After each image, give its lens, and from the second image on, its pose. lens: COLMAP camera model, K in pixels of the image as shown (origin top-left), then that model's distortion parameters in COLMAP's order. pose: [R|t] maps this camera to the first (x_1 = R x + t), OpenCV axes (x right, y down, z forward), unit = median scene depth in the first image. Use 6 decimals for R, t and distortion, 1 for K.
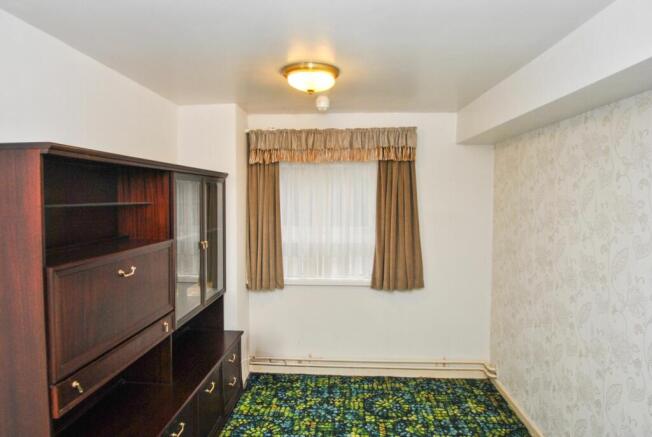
lens RADIAL K [[402.7, 0, 322.4], [0, 402.7, 218.3], [0, 0, 1]] dist [-0.024002, -0.008396]
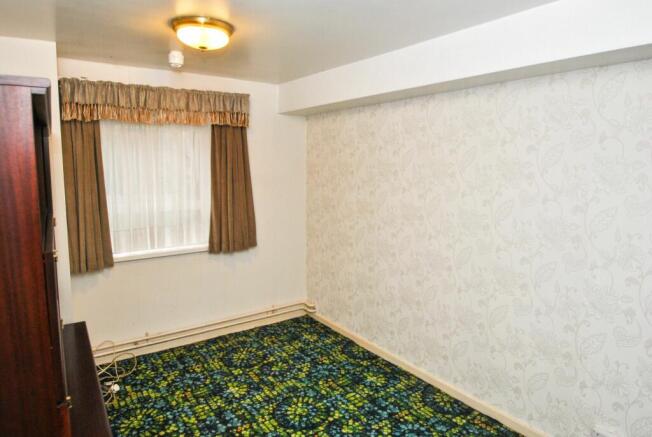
lens RADIAL K [[402.7, 0, 324.2], [0, 402.7, 221.0], [0, 0, 1]] dist [-0.024002, -0.008396]
pose [[0.782463, -0.088172, 0.616423, -0.286541], [0.034148, 0.994511, 0.098906, 0.004231], [-0.621760, -0.056341, 0.781179, 0.041416]]
